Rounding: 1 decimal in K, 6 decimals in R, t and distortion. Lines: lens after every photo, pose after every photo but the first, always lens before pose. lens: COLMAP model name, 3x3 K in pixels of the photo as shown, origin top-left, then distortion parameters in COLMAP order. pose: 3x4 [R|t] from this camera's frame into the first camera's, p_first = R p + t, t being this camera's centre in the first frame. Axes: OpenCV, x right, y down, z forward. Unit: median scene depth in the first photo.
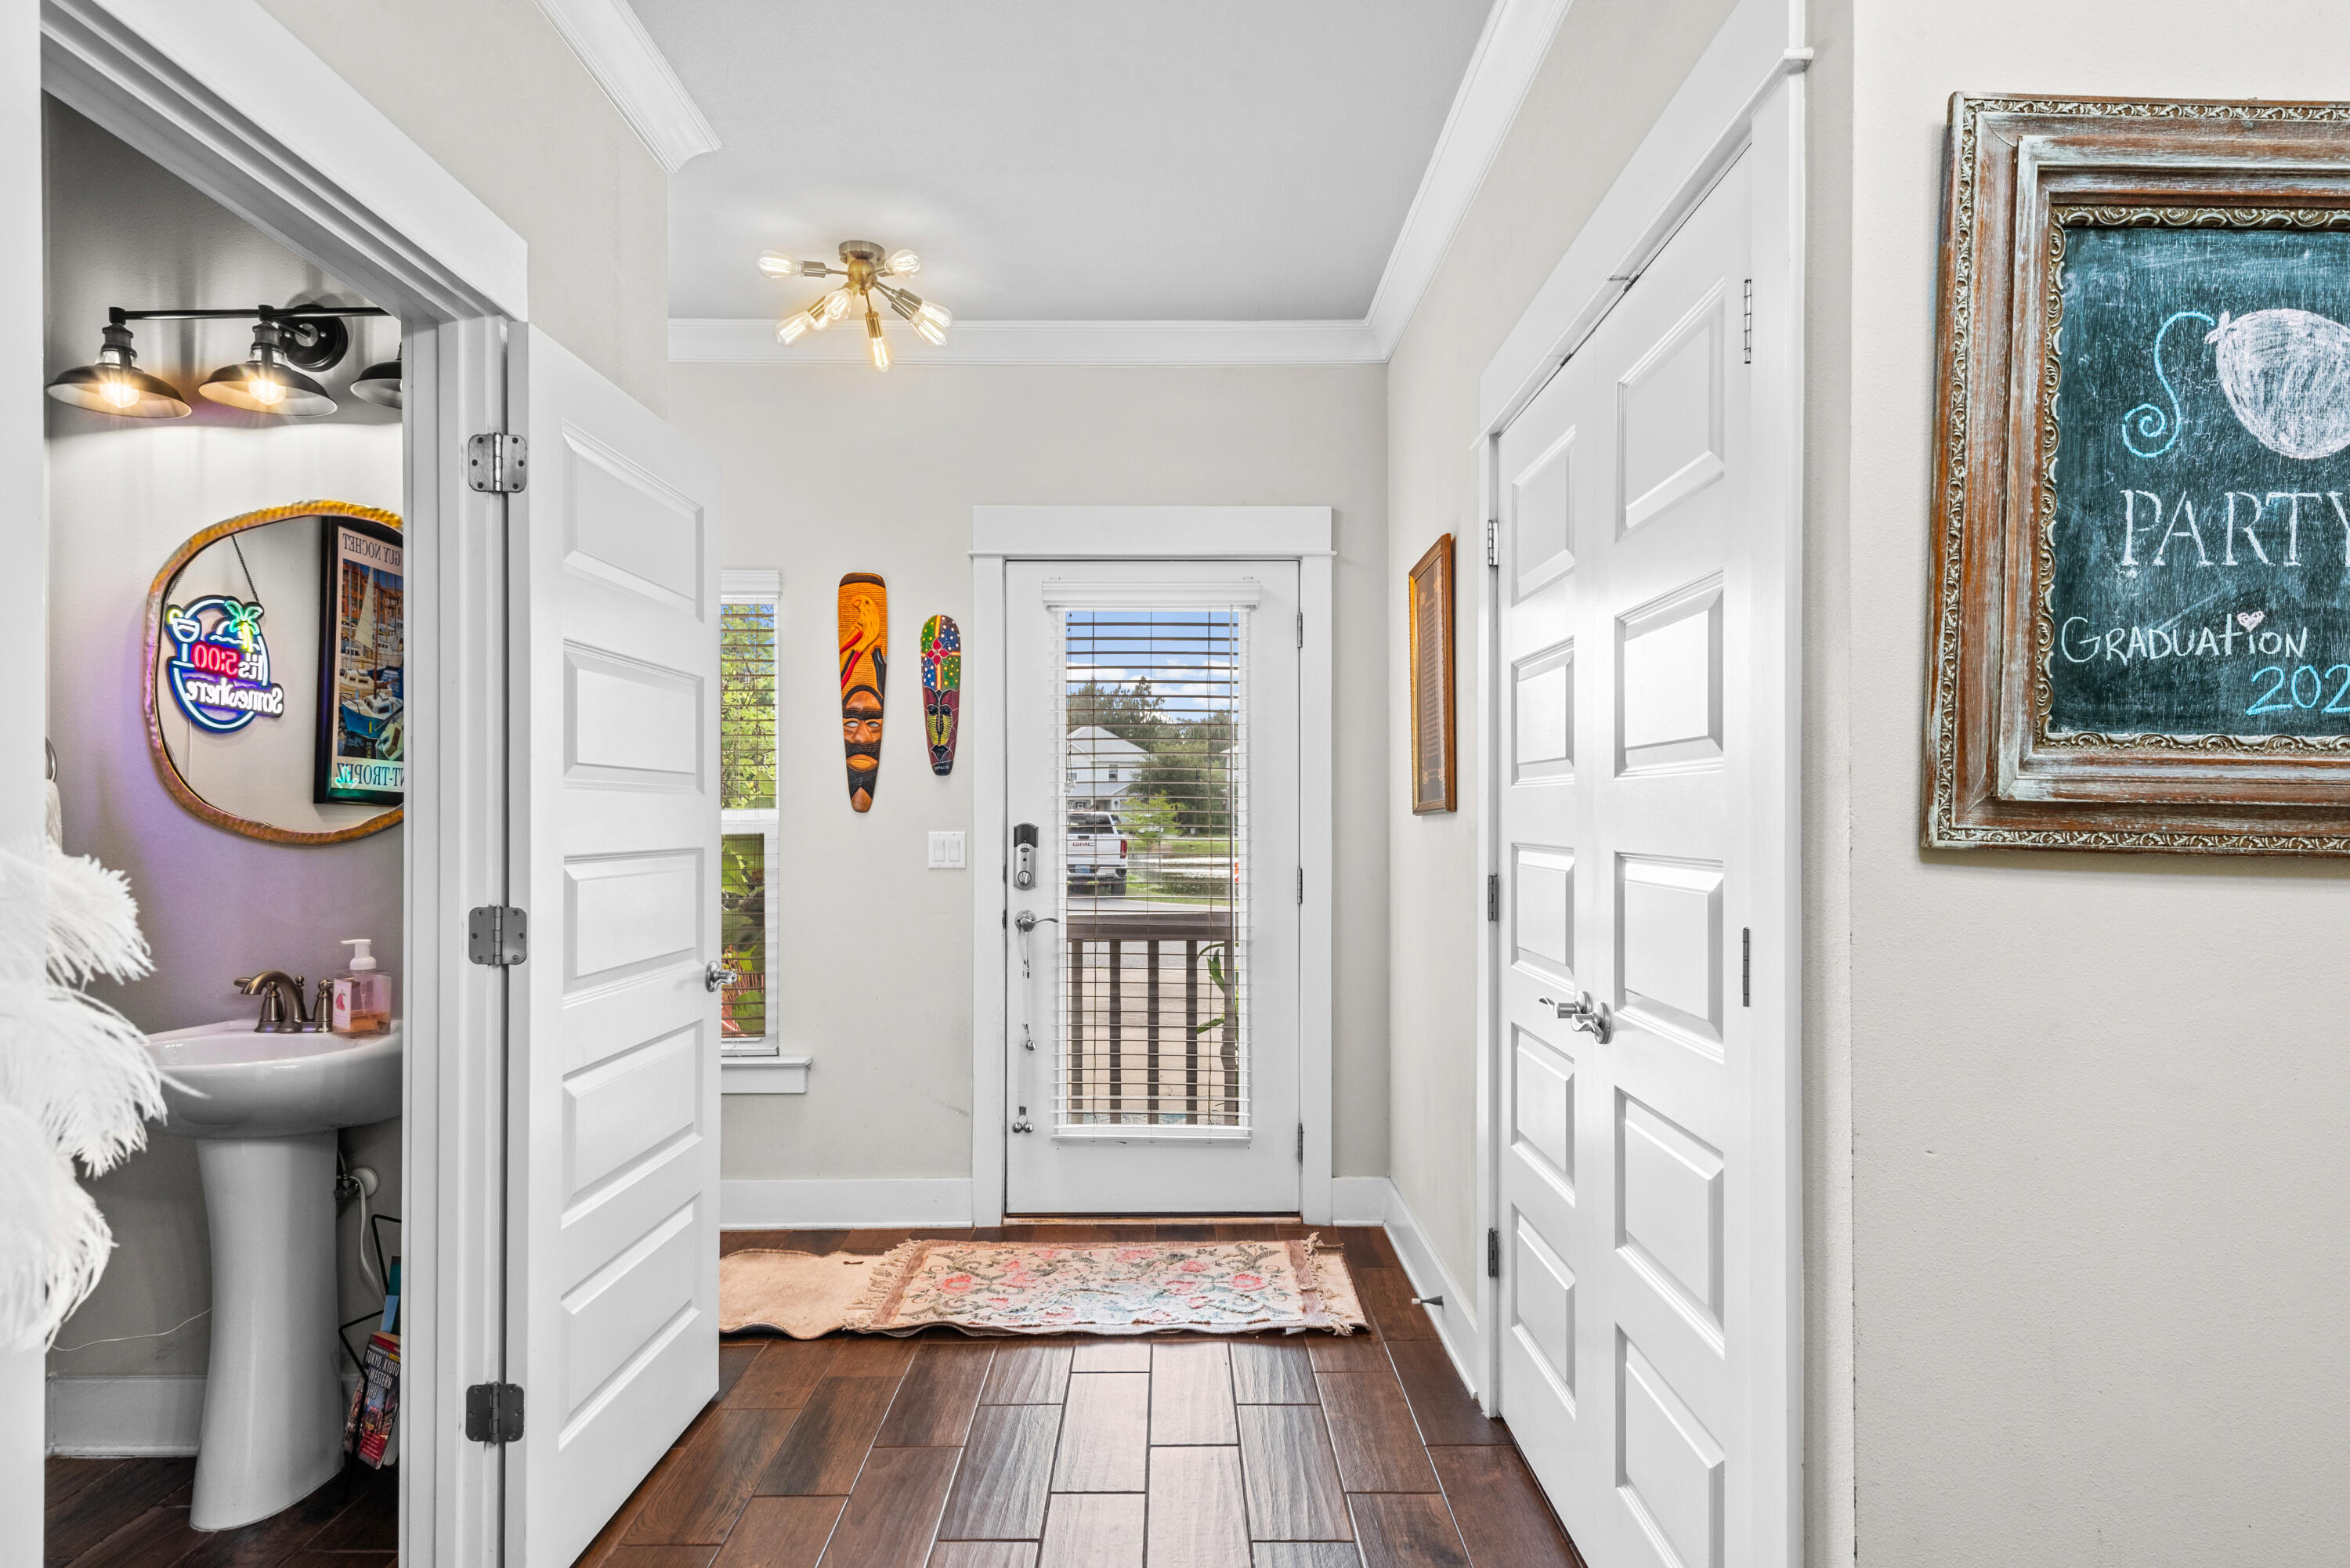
lens RADIAL K [[1322.8, 0, 1176.0], [0, 1322.8, 793.5], [0, 0, 1]] dist [0.025005, -0.000431]
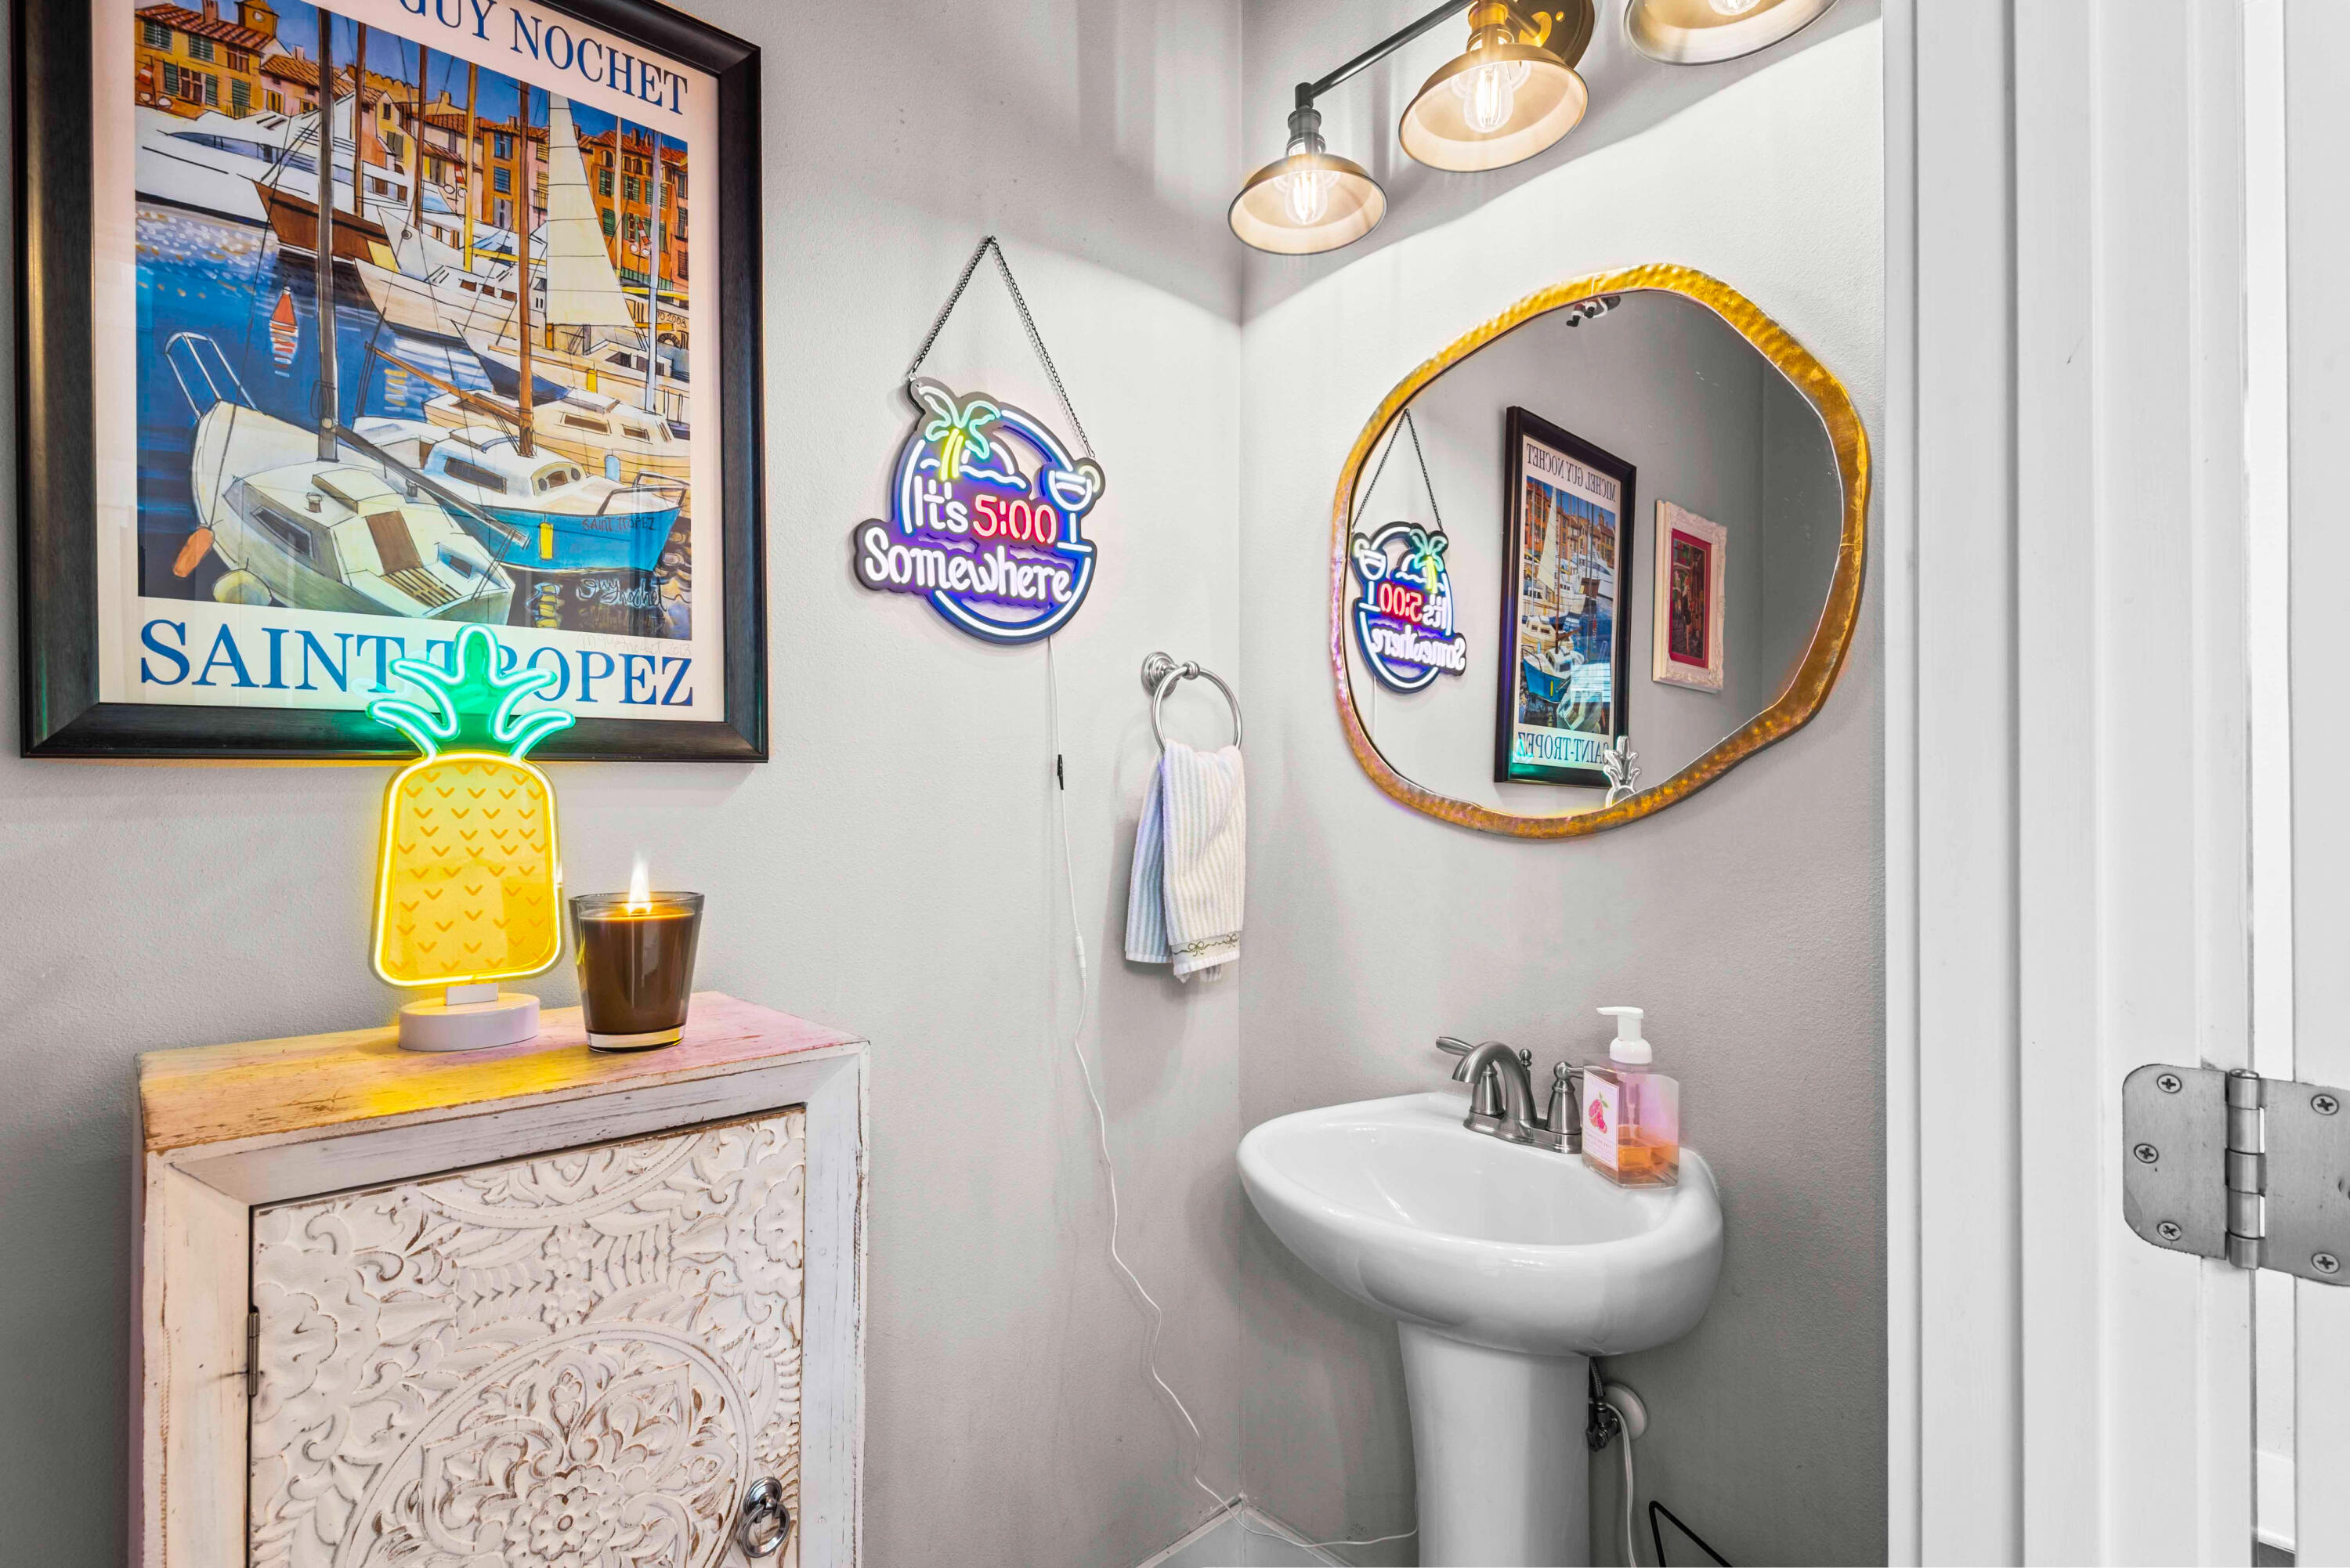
lens RADIAL K [[1119.7, 0, 1167.4], [0, 1119.7, 791.4], [0, 0, 1]] dist [0.027490, 0.000294]
pose [[0.693238, 0.000815, -0.720708, -0.320912], [0.002478, 0.999991, 0.003514, 0.011496], [0.720704, -0.004222, 0.693230, 0.421740]]
